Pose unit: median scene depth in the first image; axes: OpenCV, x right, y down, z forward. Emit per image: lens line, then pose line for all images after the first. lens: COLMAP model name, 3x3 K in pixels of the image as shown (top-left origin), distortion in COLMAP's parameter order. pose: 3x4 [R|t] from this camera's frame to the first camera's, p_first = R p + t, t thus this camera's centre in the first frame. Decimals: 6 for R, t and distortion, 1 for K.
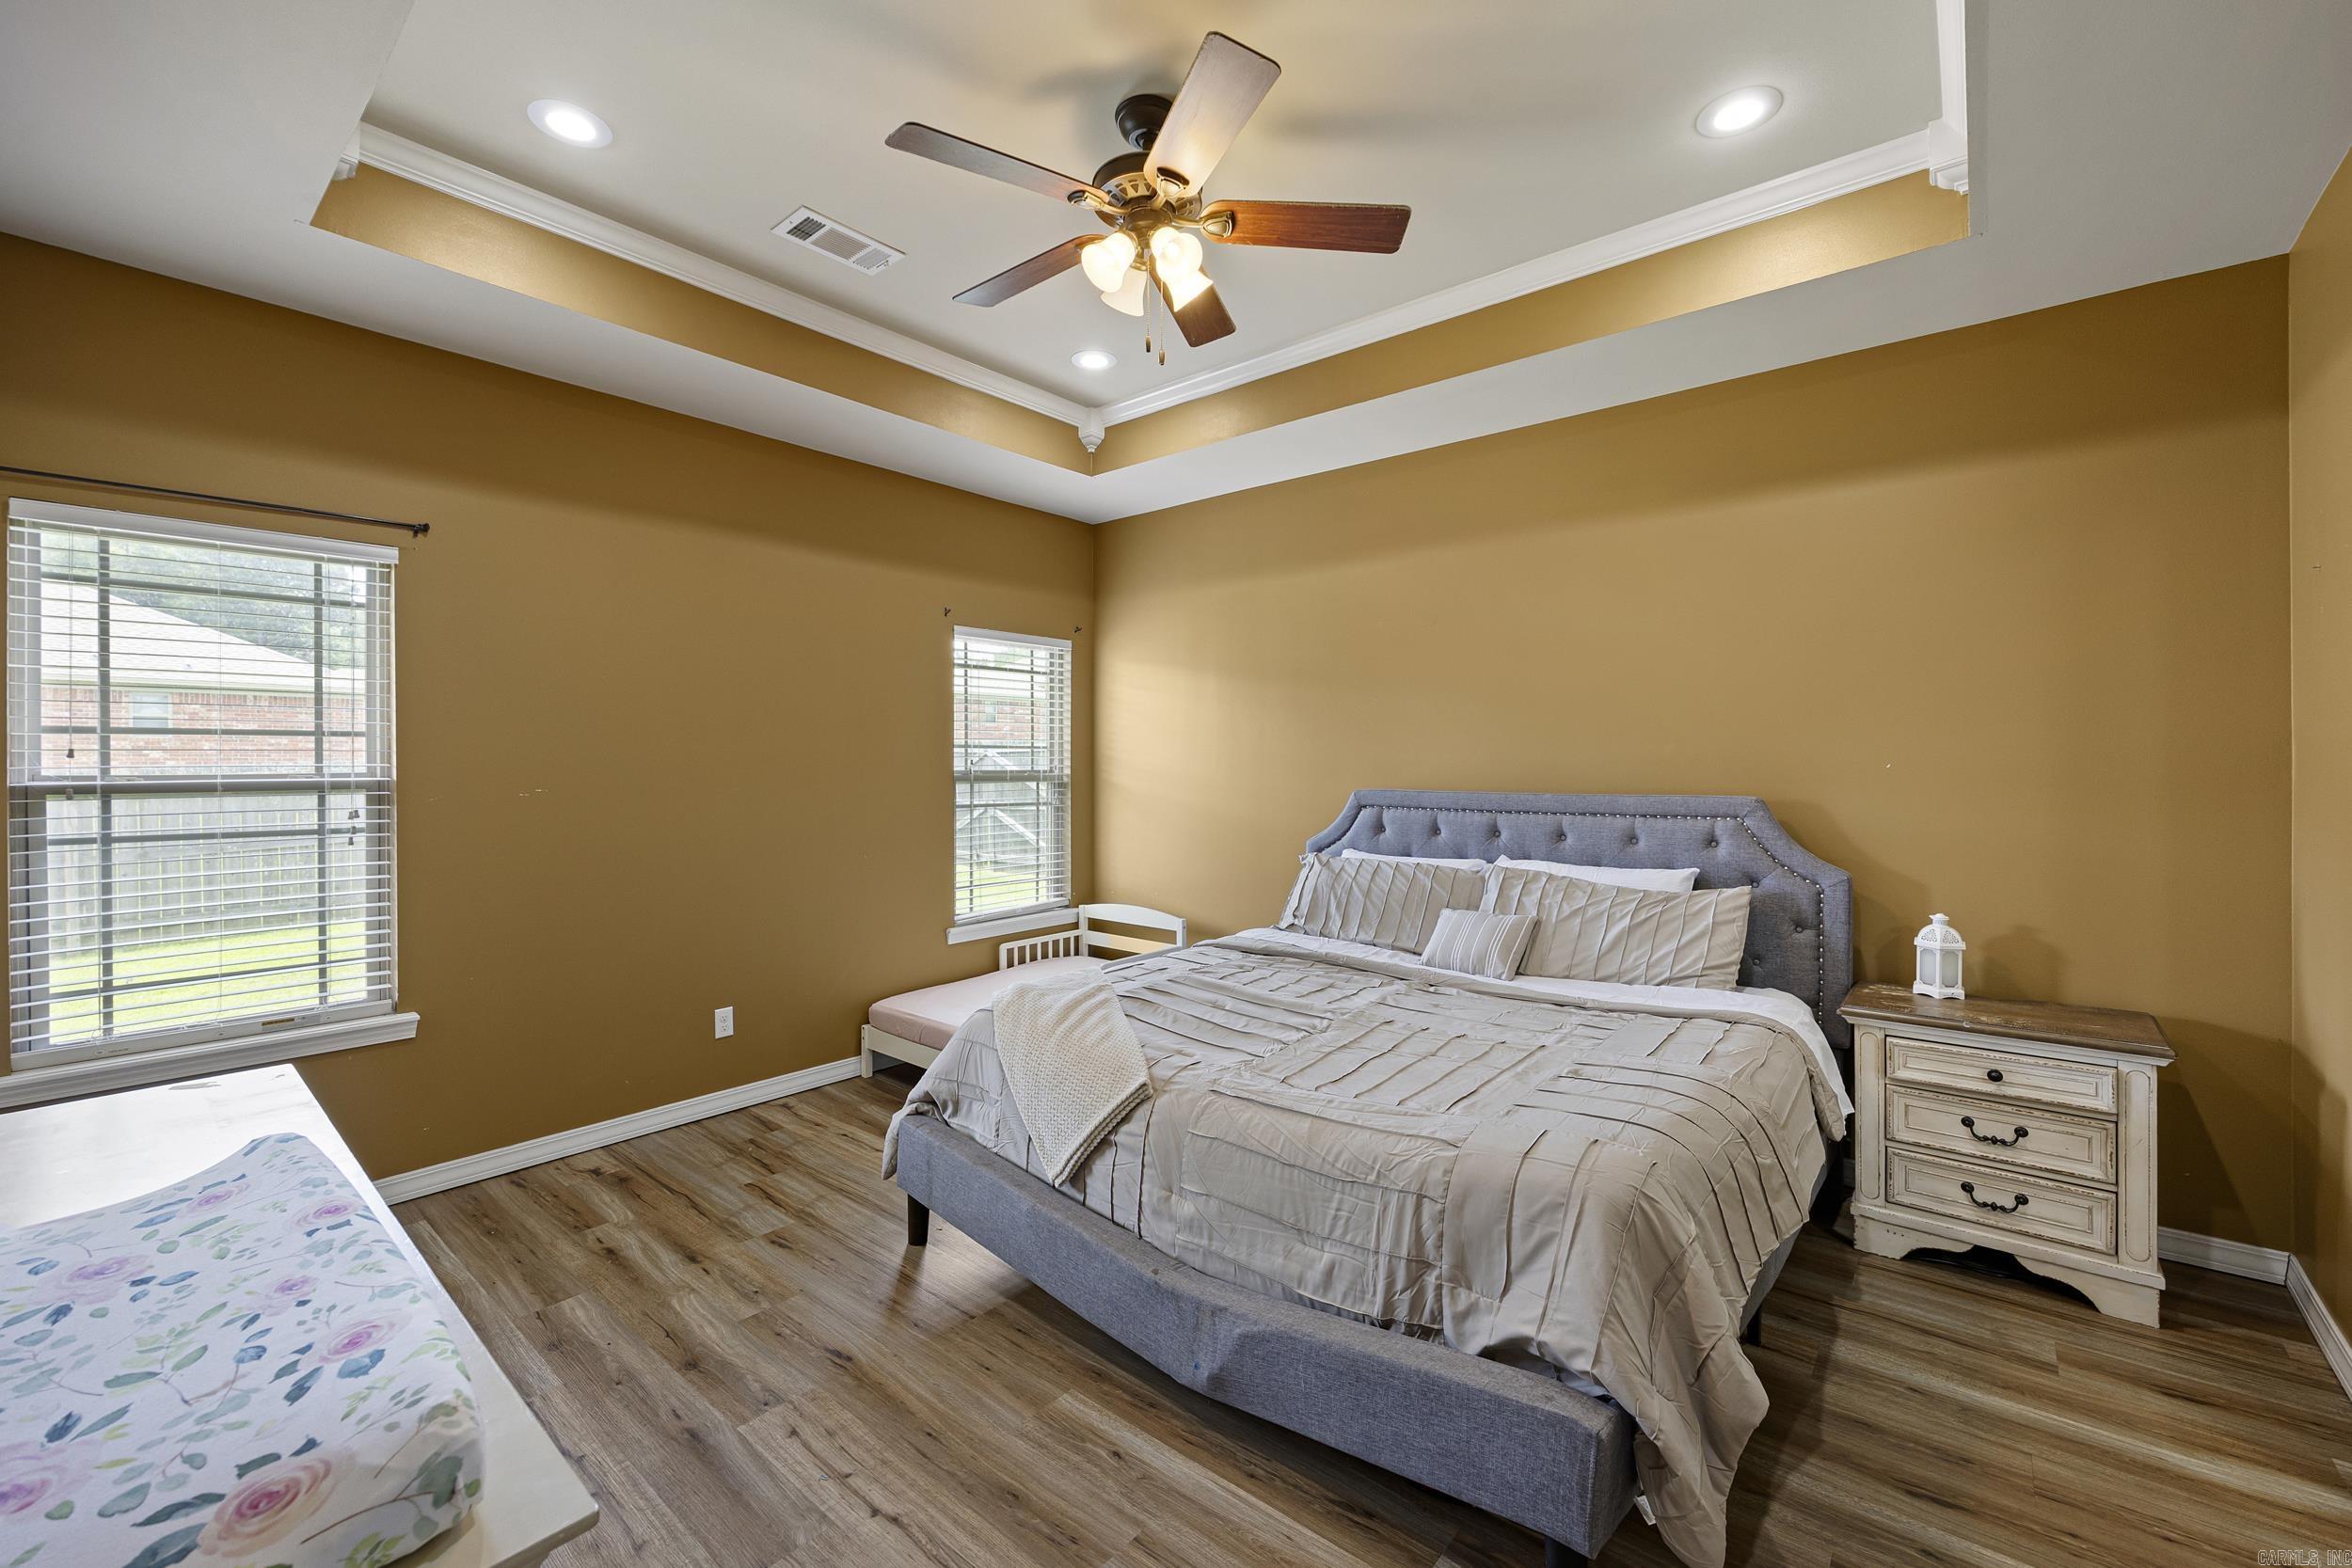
lens RADIAL K [[957.0, 0, 1182.0], [0, 957.0, 774.7], [0, 0, 1]] dist [-0.002975, 0.000125]
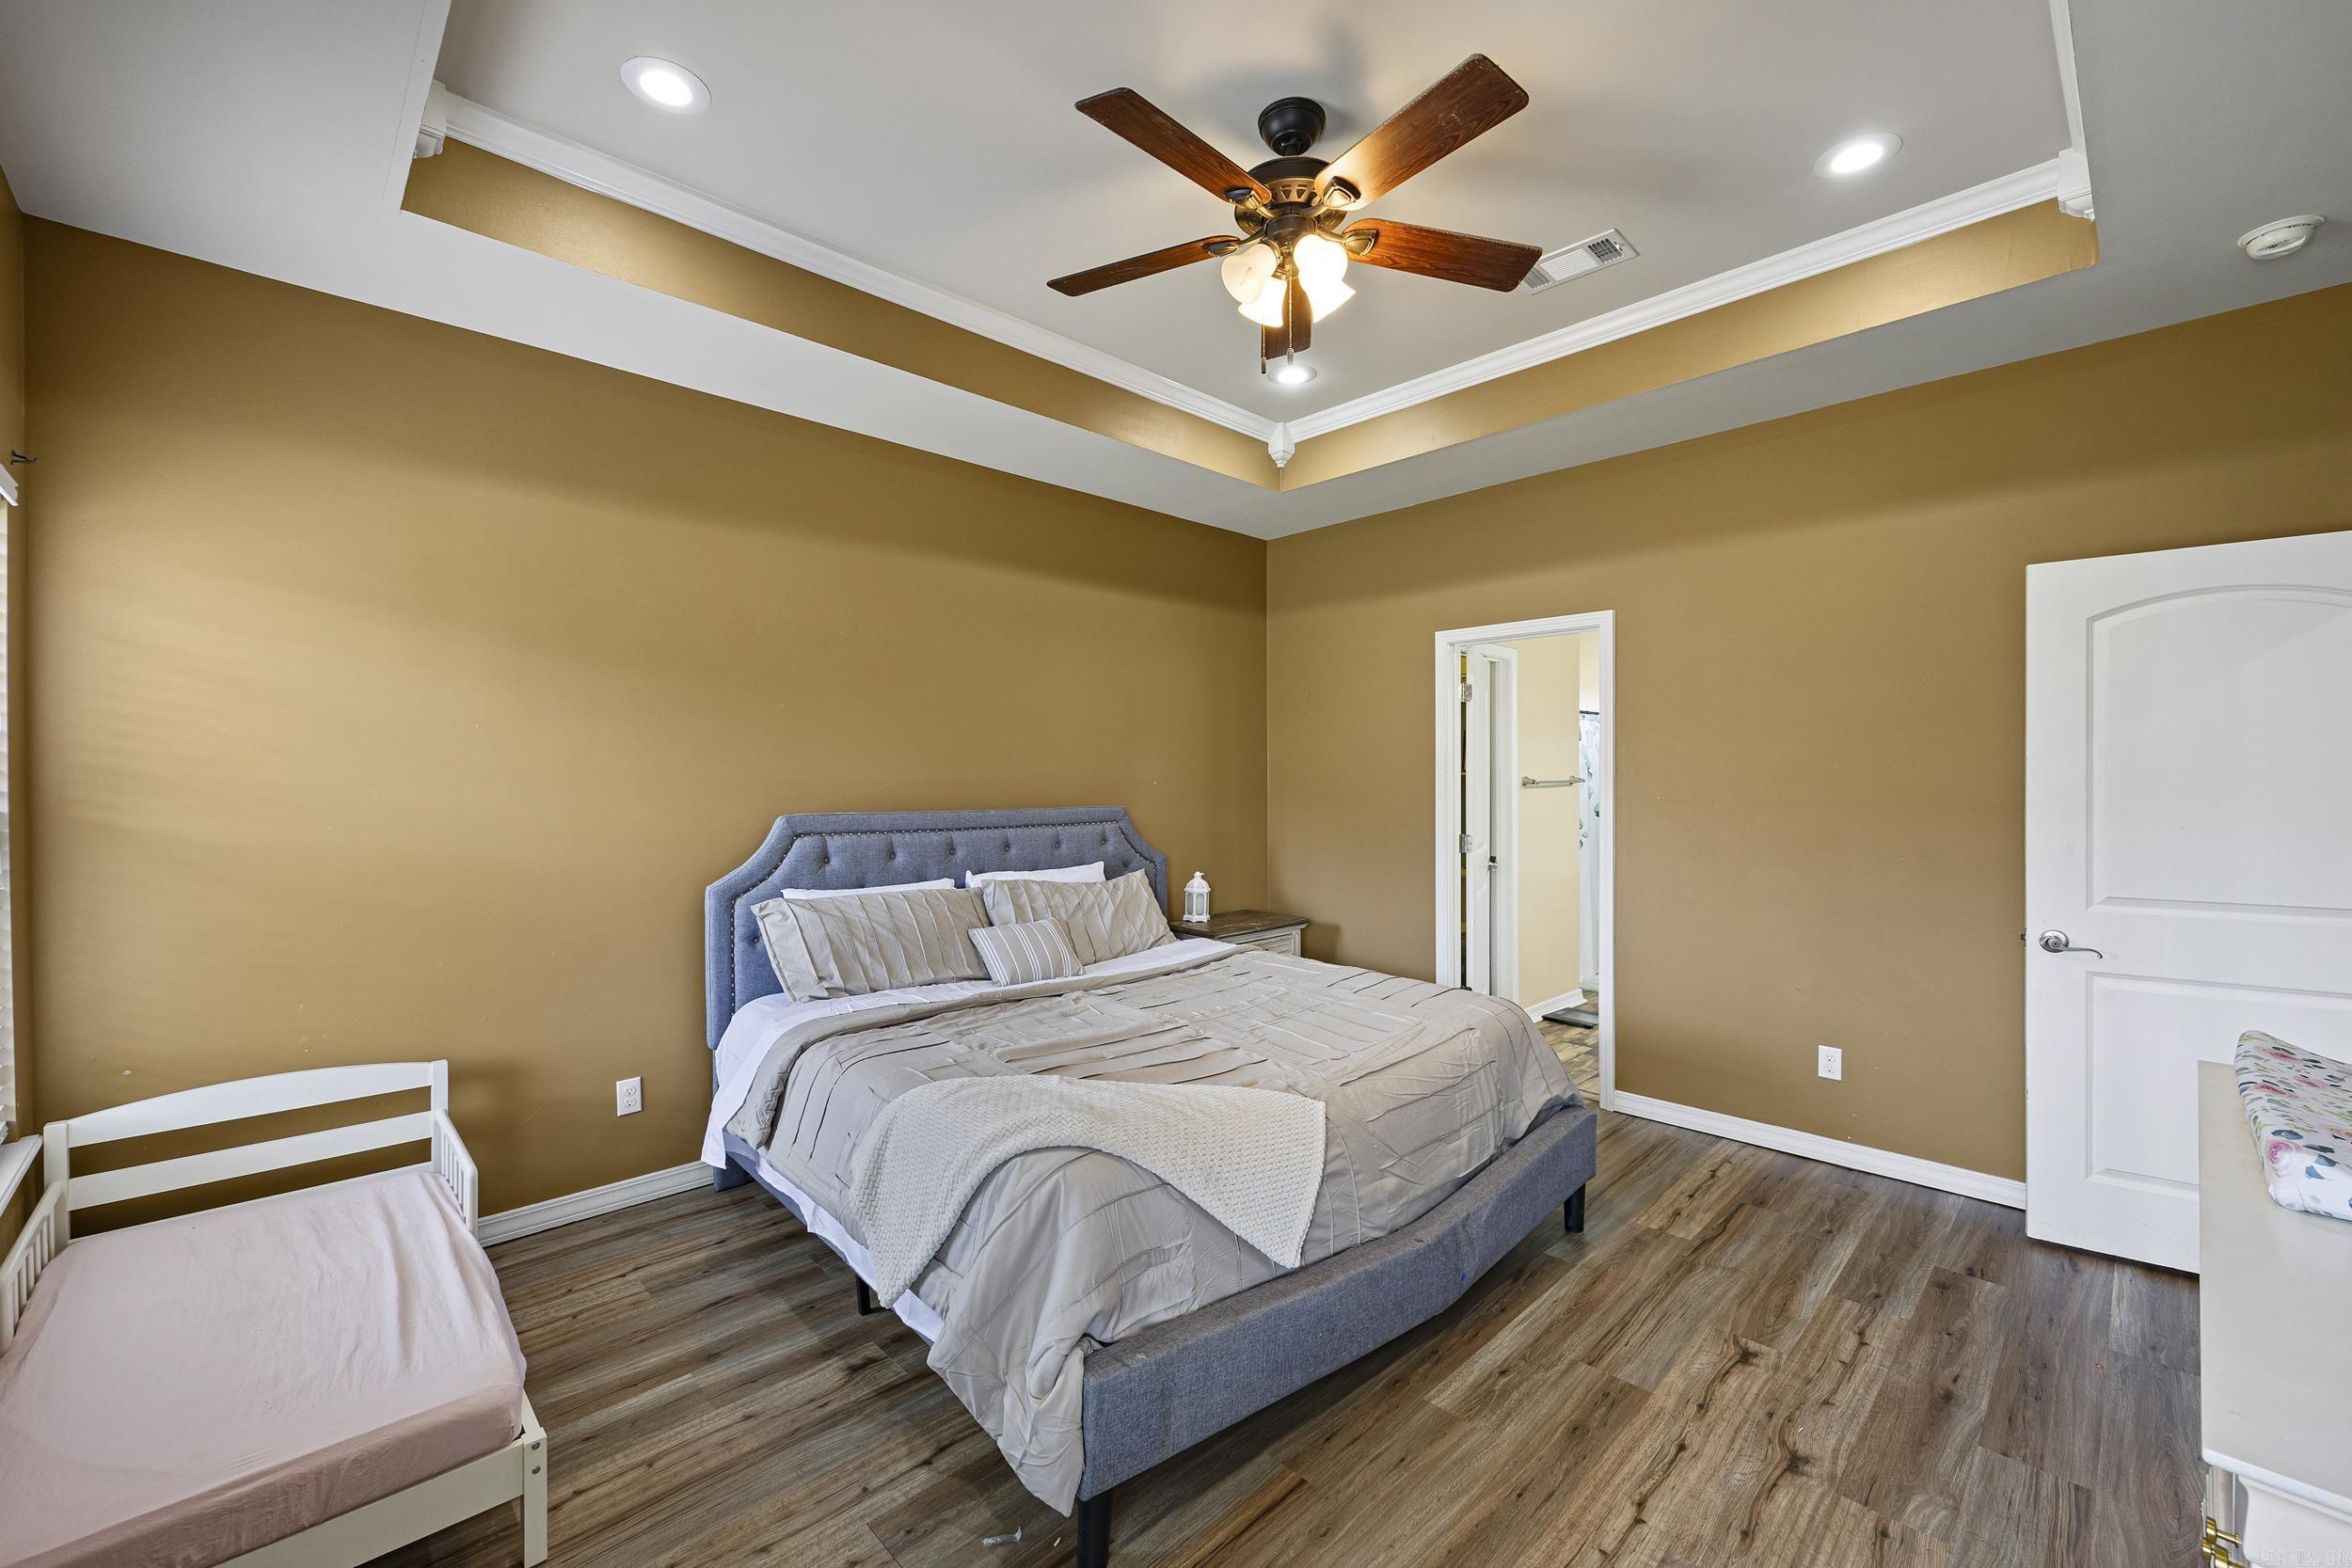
lens RADIAL K [[957.0, 0, 1179.8], [0, 957.0, 787.0], [0, 0, 1]] dist [-0.002975, 0.000125]
pose [[0.098799, -0.009851, 0.995059, -0.749192], [0.010057, 0.999910, 0.008900, -0.015133], [-0.995057, 0.009128, 0.098889, 0.749692]]
